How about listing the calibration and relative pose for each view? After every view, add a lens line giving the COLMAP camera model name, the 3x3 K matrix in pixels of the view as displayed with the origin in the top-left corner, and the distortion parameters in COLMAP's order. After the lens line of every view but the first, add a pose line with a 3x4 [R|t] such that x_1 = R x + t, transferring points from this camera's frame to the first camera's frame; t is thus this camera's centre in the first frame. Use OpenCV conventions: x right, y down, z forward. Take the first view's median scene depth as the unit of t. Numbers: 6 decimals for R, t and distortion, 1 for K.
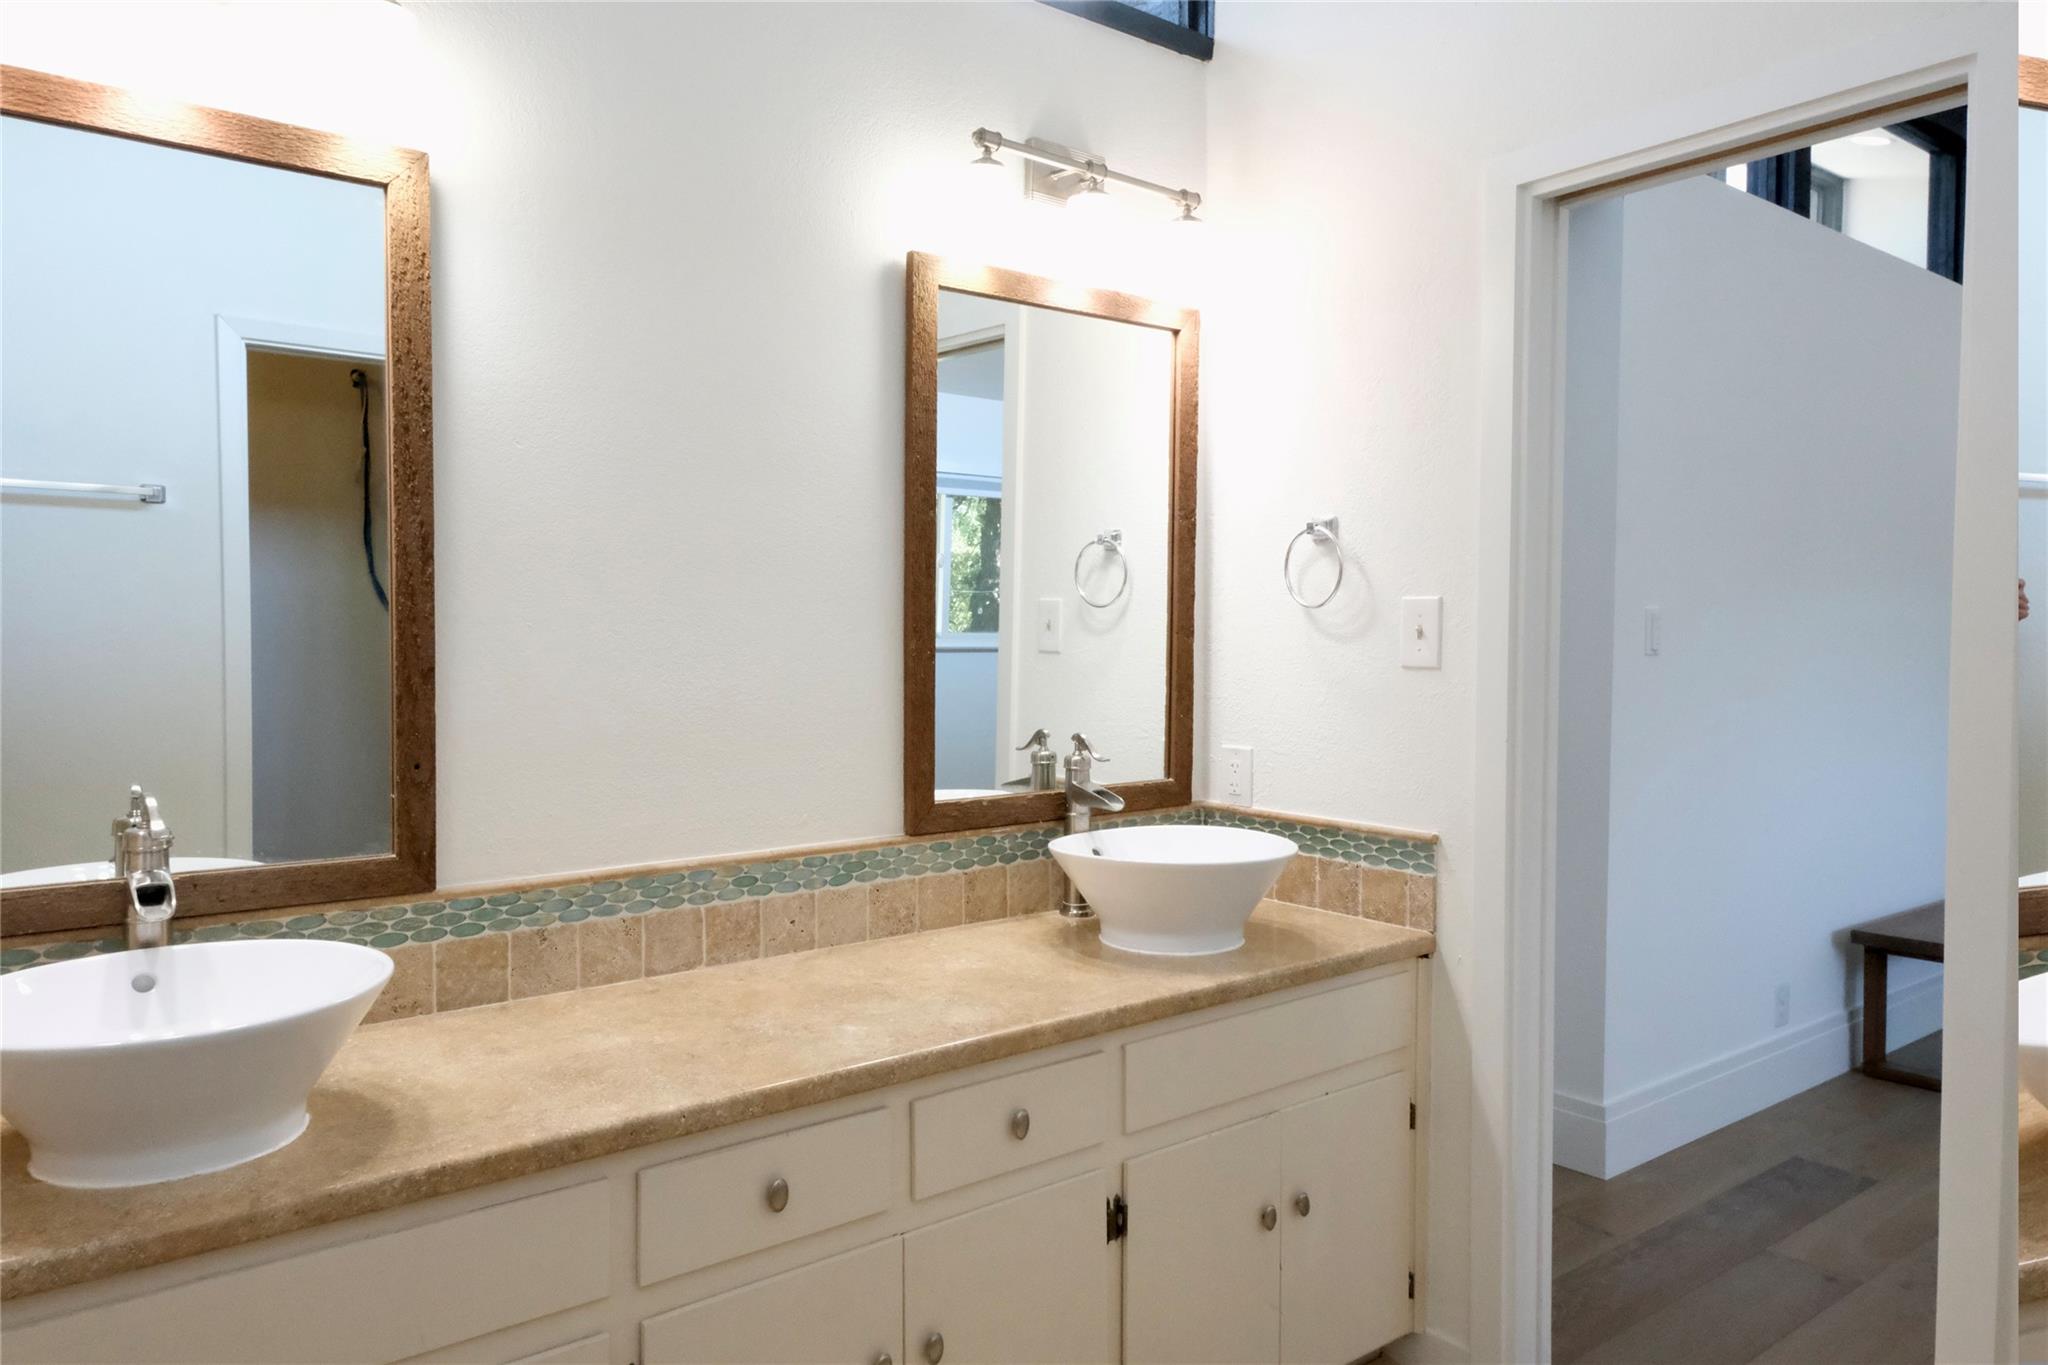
lens RADIAL K [[1393.7, 0, 1025.8], [0, 1393.7, 682.0], [0, 0, 1]] dist [0.007865, 0.001884]
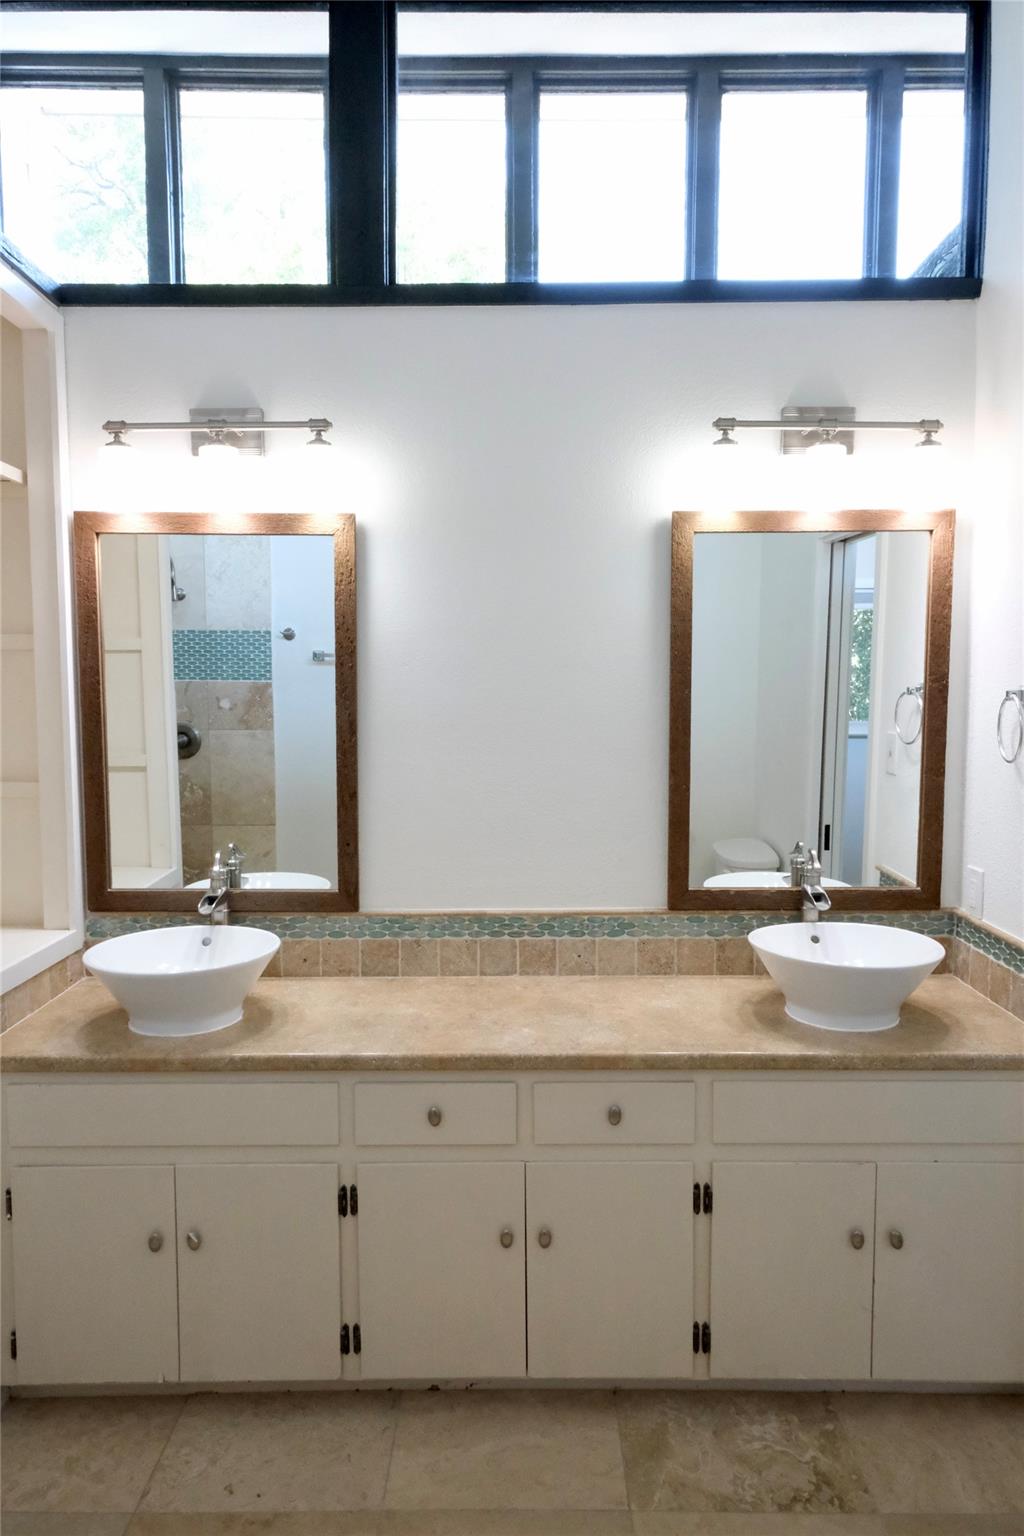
lens RADIAL K [[1045.3, 0, 519.6], [0, 1045.3, 769.0], [0, 0, 1]] dist [0.007865, 0.001884]
pose [[0.781185, 0.048124, -0.622443, 0.543026], [-0.021804, 0.998519, 0.049836, -0.102884], [0.623919, -0.025360, 0.781077, 0.047706]]
